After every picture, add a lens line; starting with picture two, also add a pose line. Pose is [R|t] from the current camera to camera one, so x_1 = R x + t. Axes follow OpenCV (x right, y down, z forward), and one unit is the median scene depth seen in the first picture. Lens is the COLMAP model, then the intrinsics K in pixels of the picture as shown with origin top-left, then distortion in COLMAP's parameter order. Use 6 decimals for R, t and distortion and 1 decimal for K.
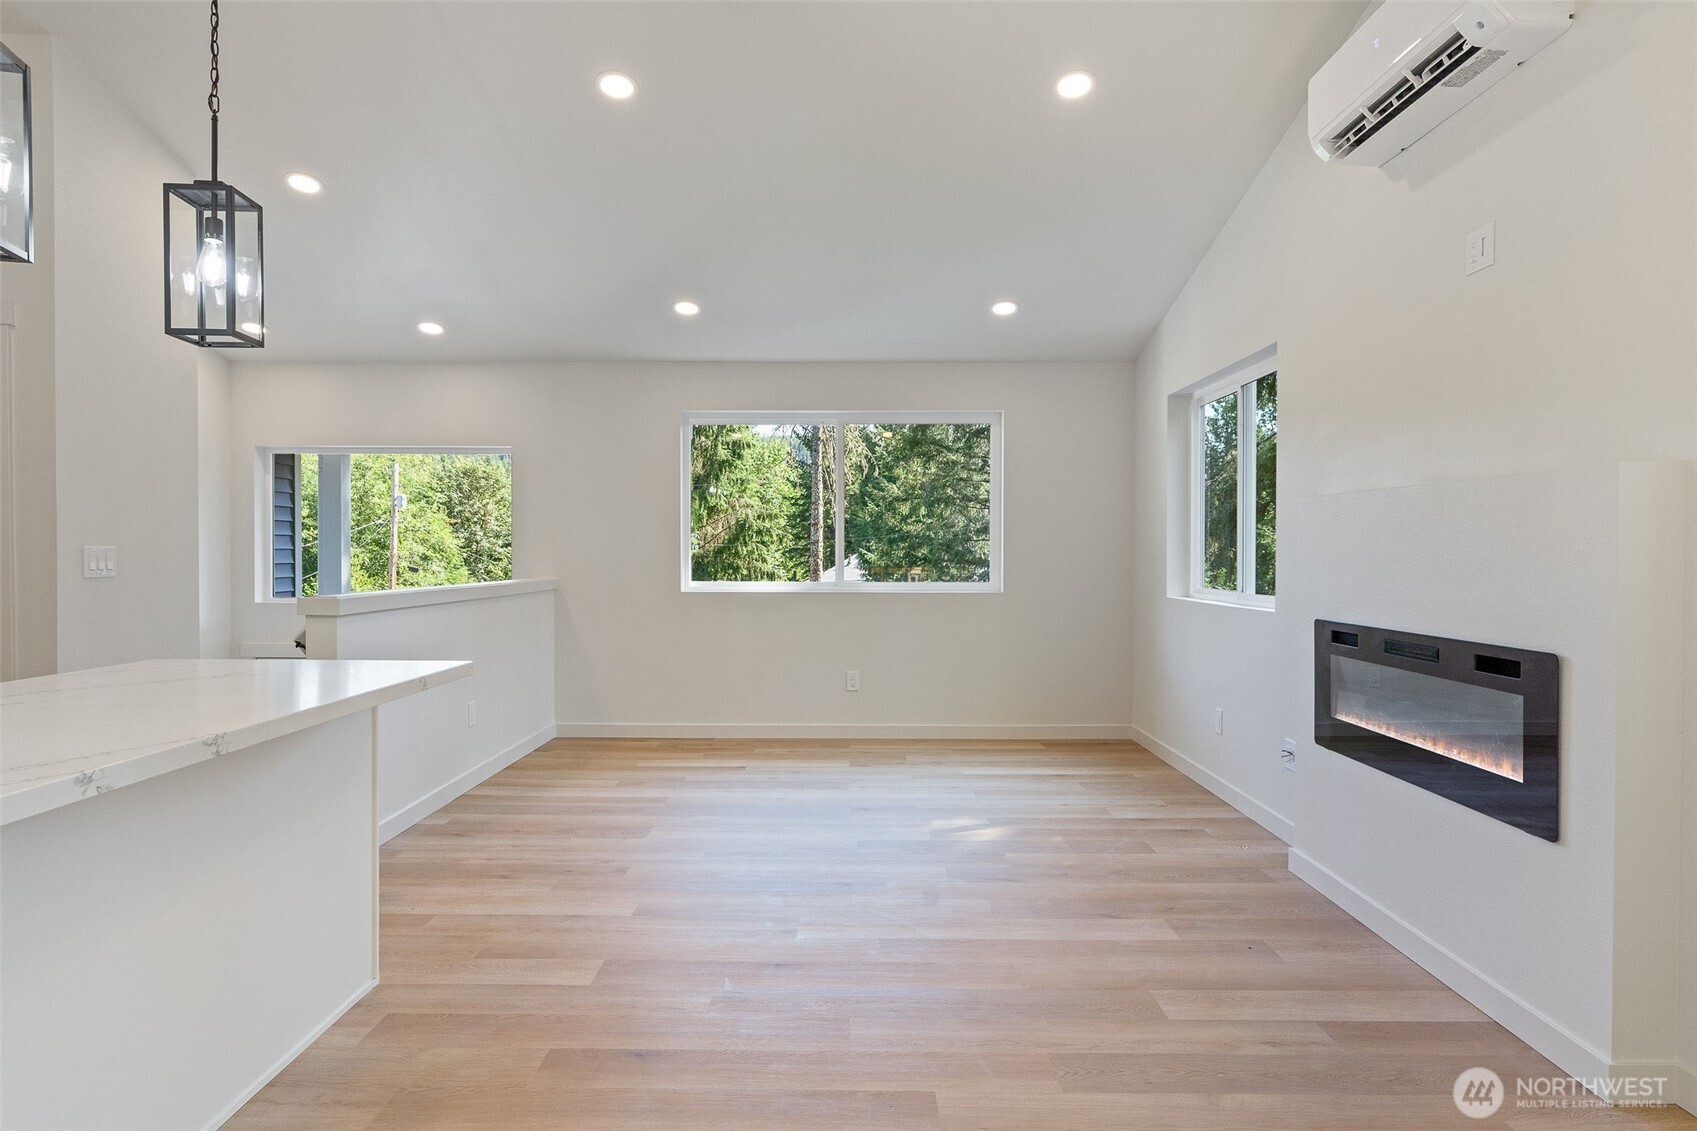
lens RADIAL K [[991.7, 0, 845.0], [0, 991.7, 562.4], [0, 0, 1]] dist [-0.004393, -0.000357]
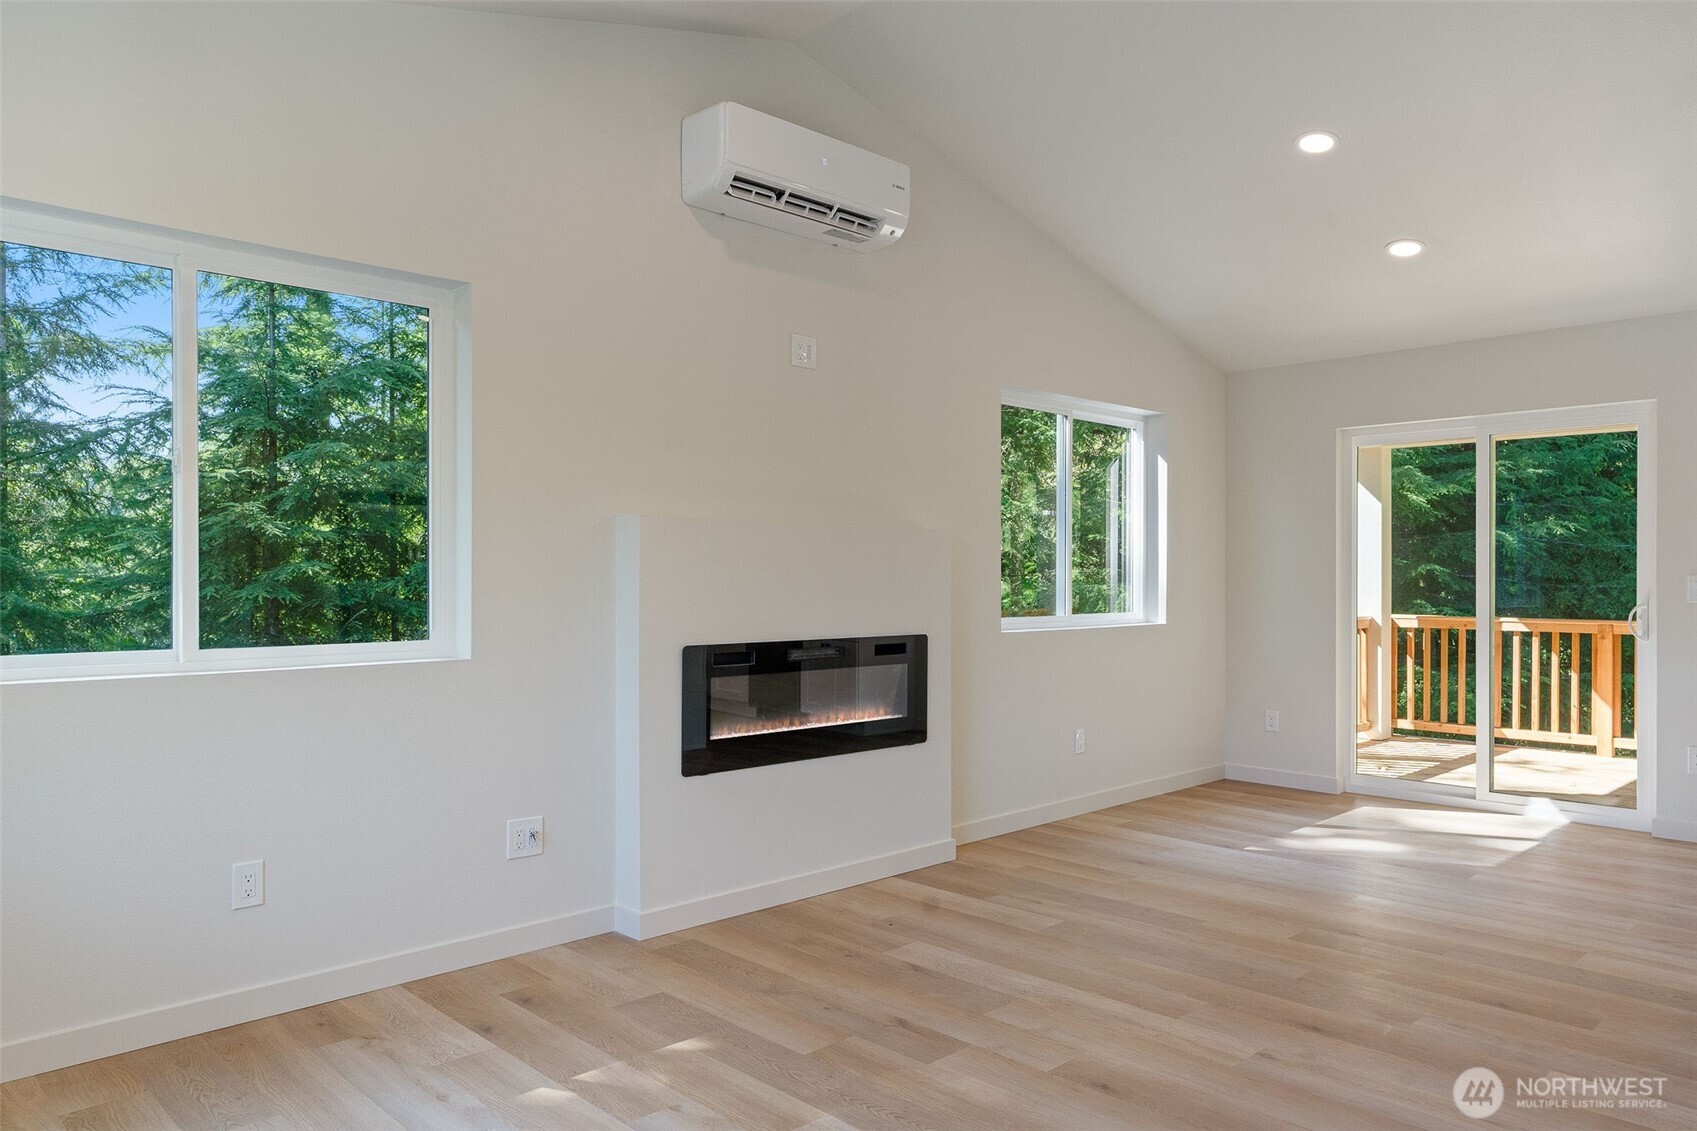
lens RADIAL K [[1157.0, 0, 846.5], [0, 1157.0, 576.6], [0, 0, 1]] dist [-0.001090, 0.008667]
pose [[-0.702199, -0.002843, 0.711975, -0.553188], [0.003038, 0.999971, 0.006989, -0.021581], [-0.711974, 0.007070, -0.702170, 2.179618]]
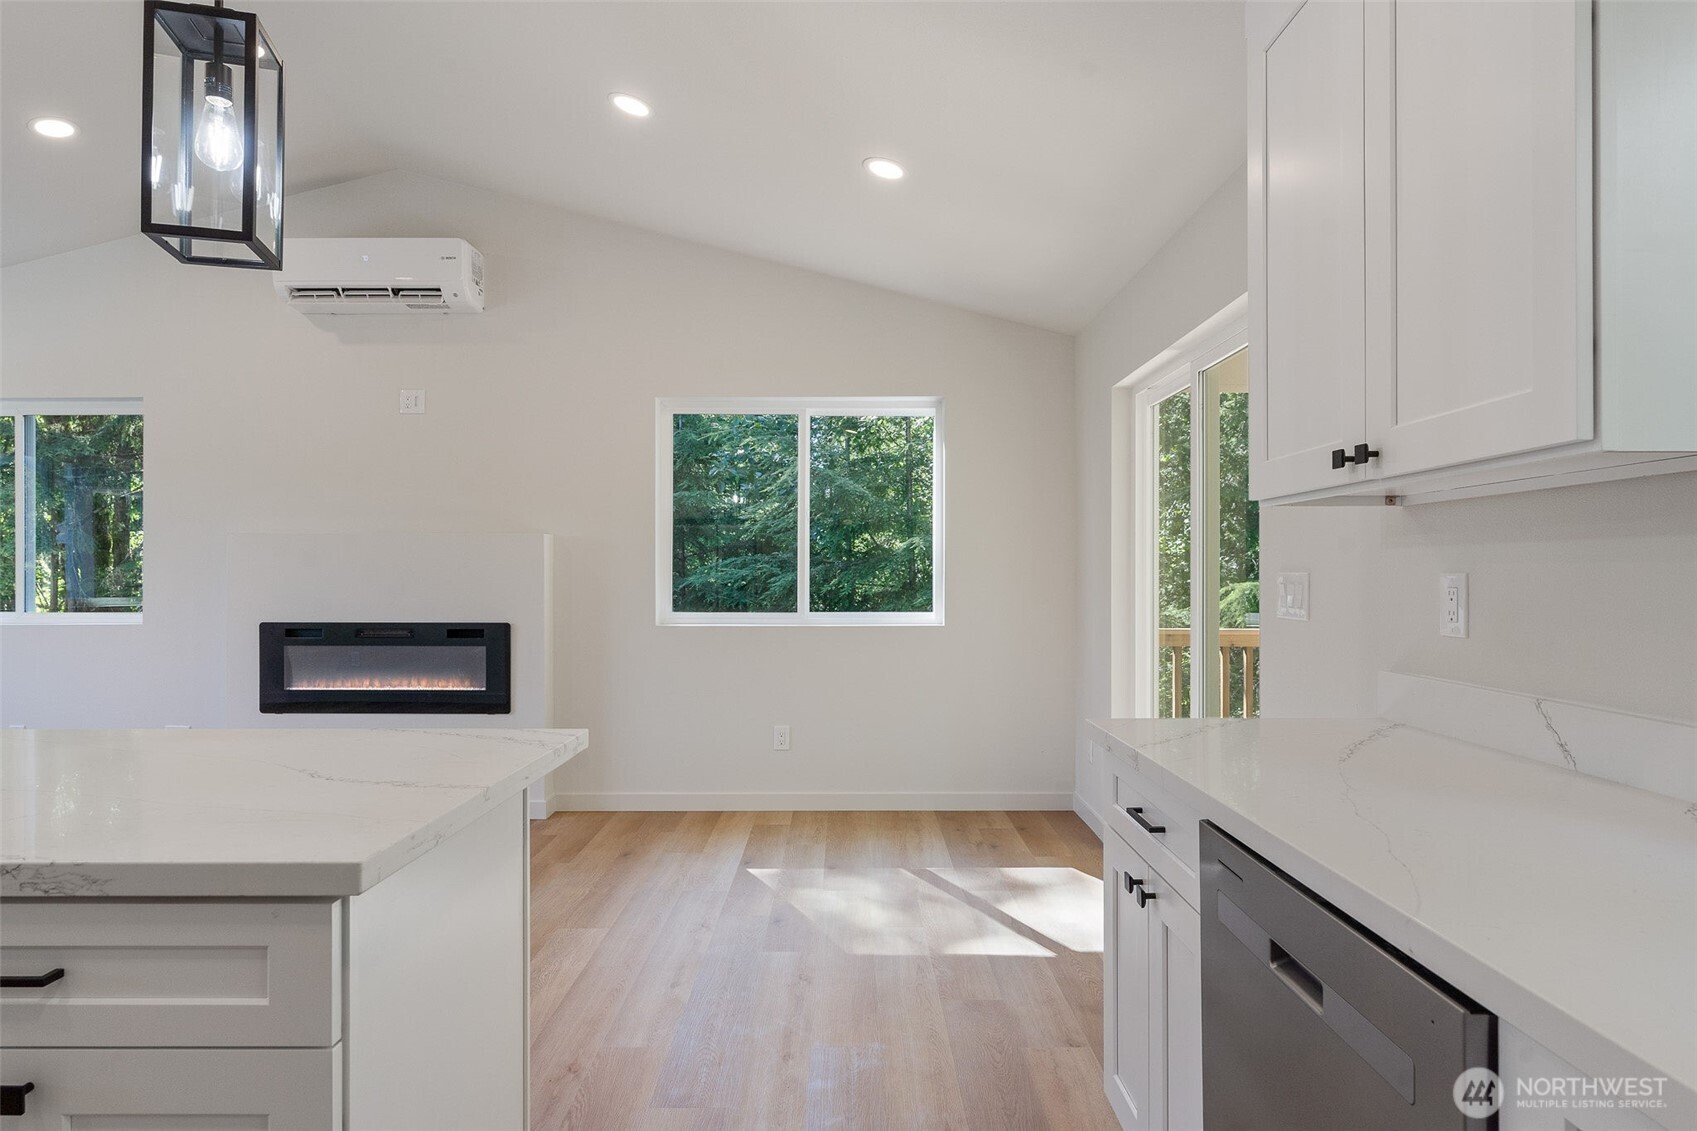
lens RADIAL K [[964.8, 0, 846.4], [0, 964.8, 556.8], [0, 0, 1]] dist [-0.004913, -0.000944]
pose [[-0.007586, -0.001648, 0.999970, -1.134774], [0.009491, 0.999953, 0.001720, -0.037672], [-0.999926, 0.009503, -0.007570, 0.256345]]
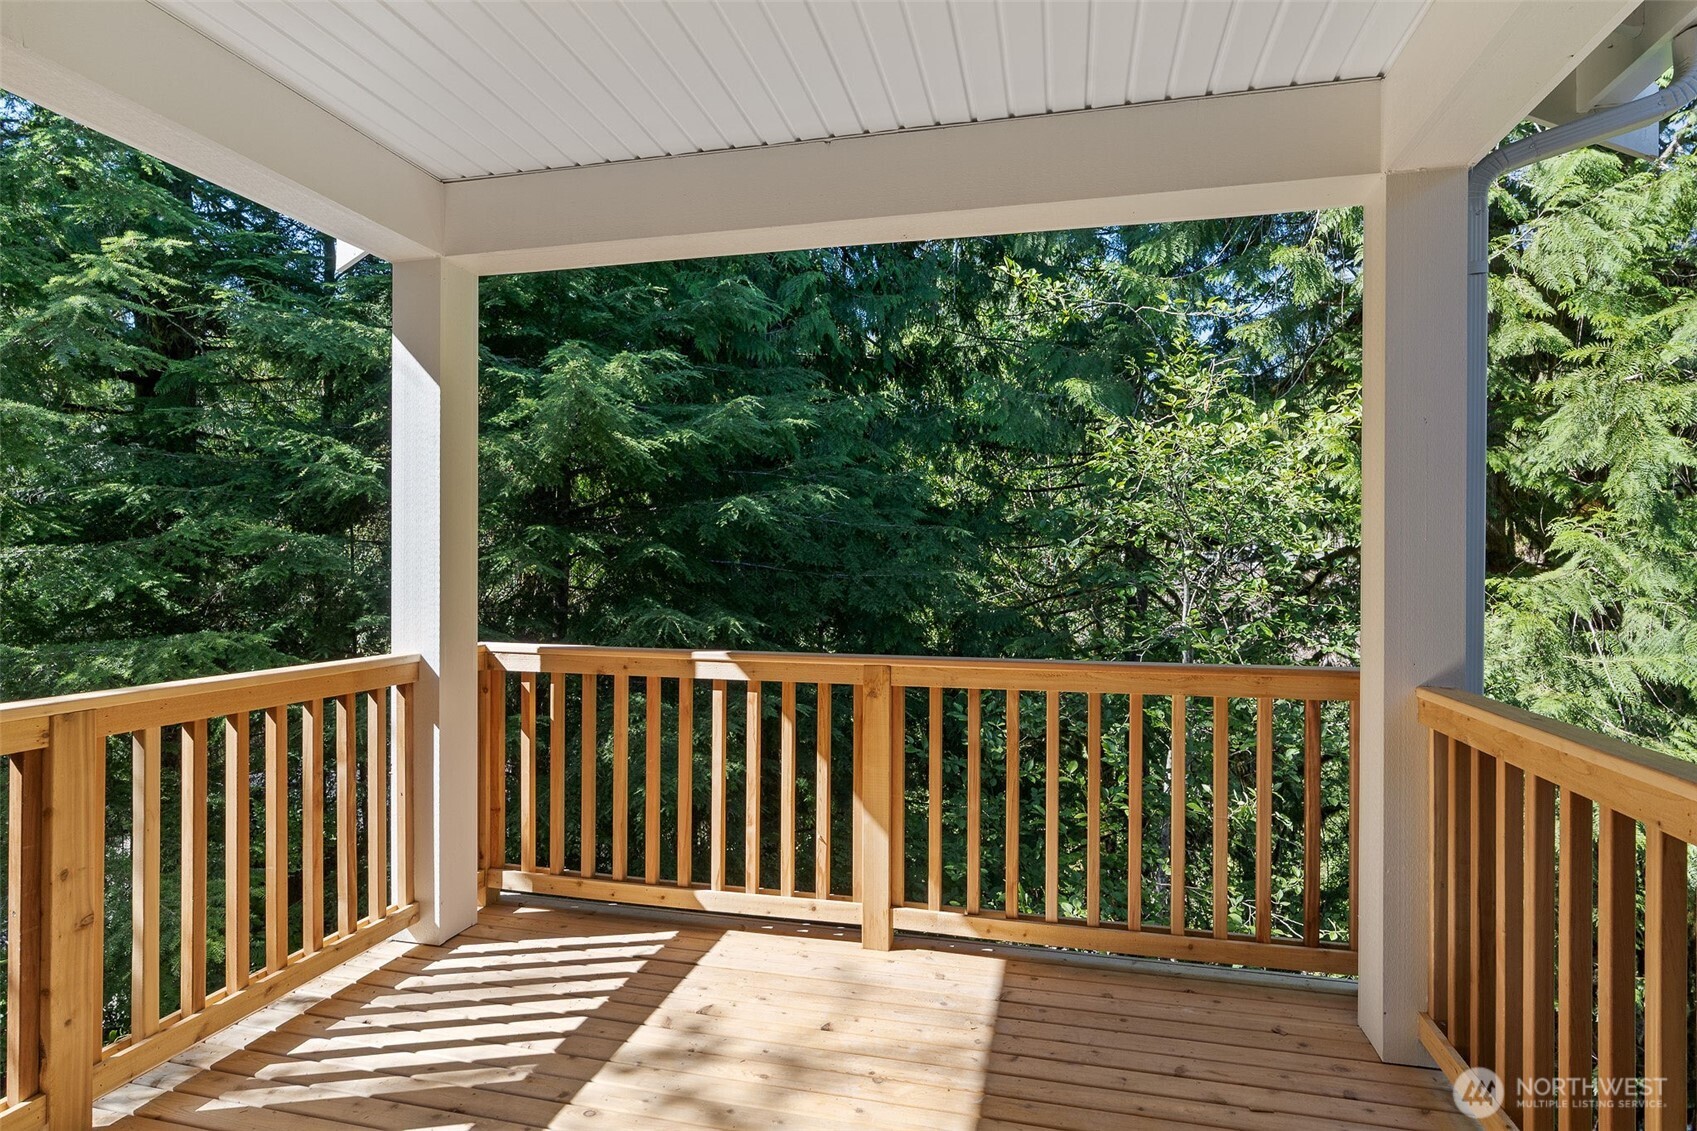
lens RADIAL K [[914.7, 0, 857.0], [0, 914.7, 565.2], [0, 0, 1]] dist [0.001140, 0.000007]
pose [[-0.974987, -0.004896, 0.222208, -0.041682], [-0.003051, 0.999958, 0.008643, -0.001433], [-0.222241, 0.007749, -0.974961, -0.137059]]
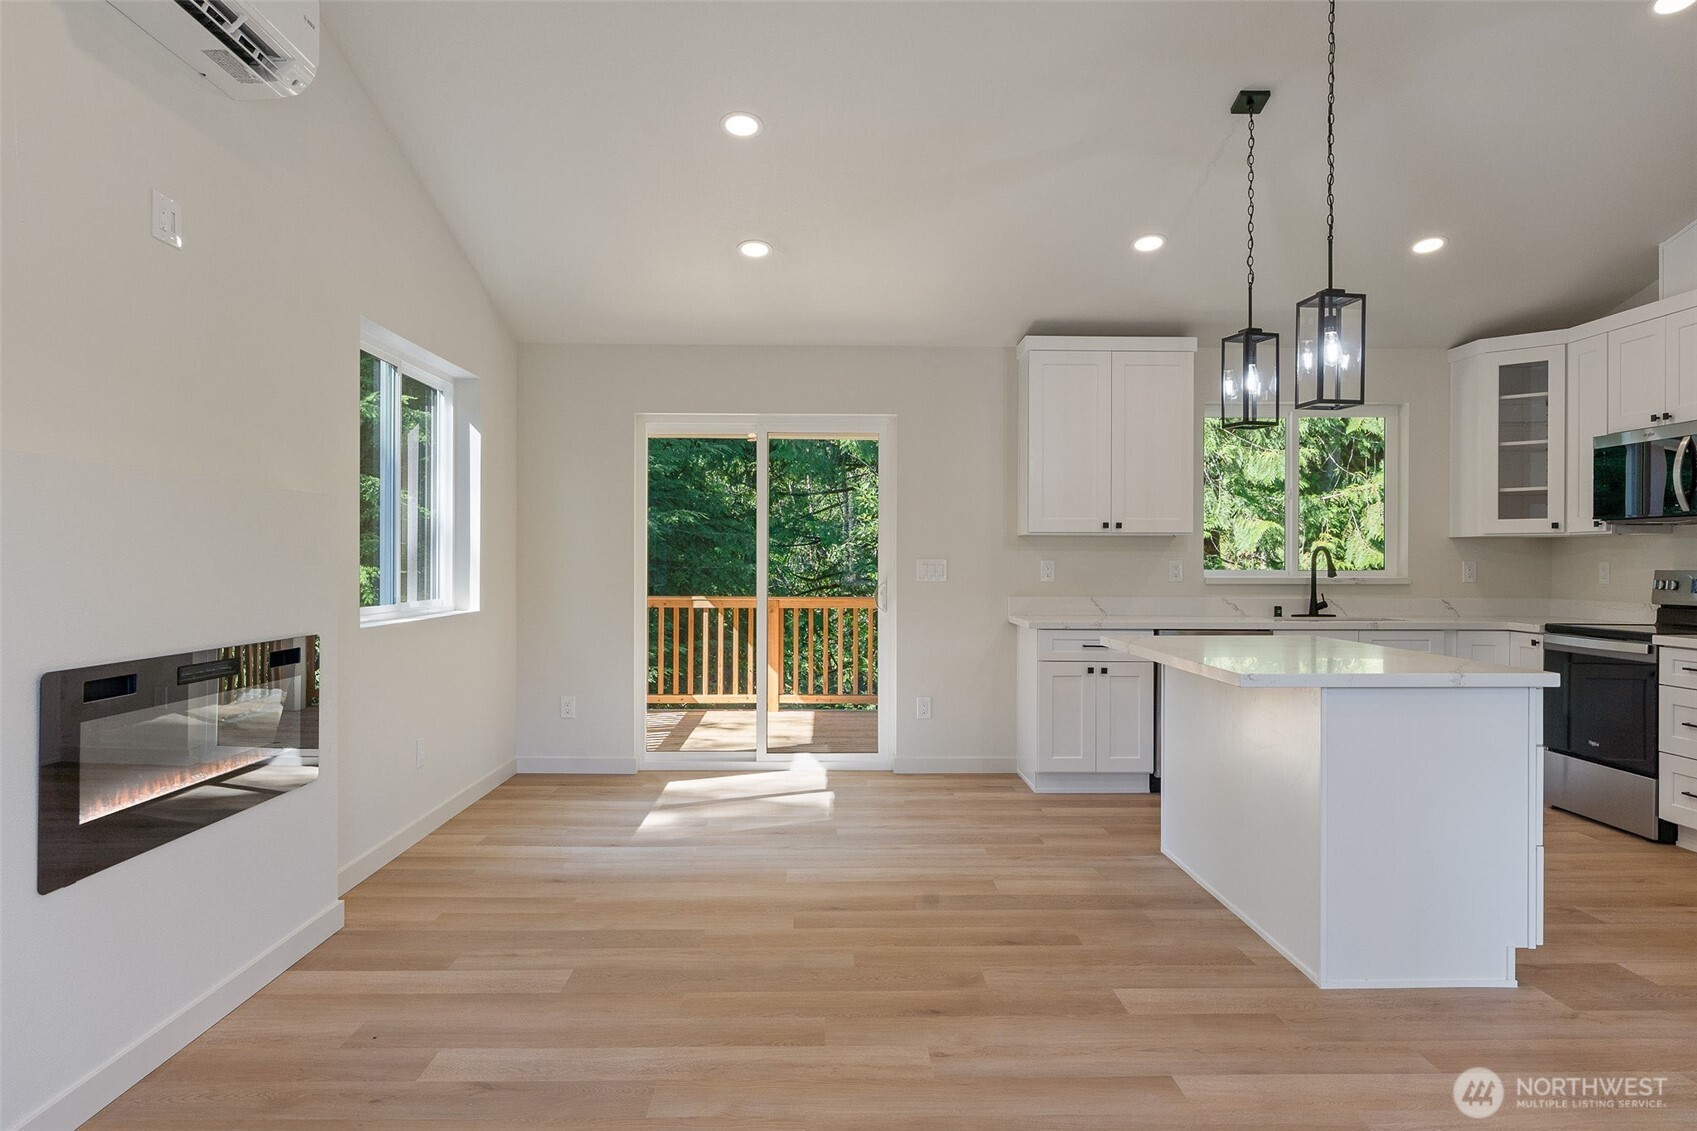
lens RADIAL K [[1130.3, 0, 844.0], [0, 1130.3, 564.9], [0, 0, 1]] dist [0.005589, -0.000135]
pose [[-0.999631, -0.006357, -0.026407, 0.051015], [-0.006647, 0.999918, 0.010927, -0.018902], [0.026335, 0.011098, -0.999592, 2.160269]]
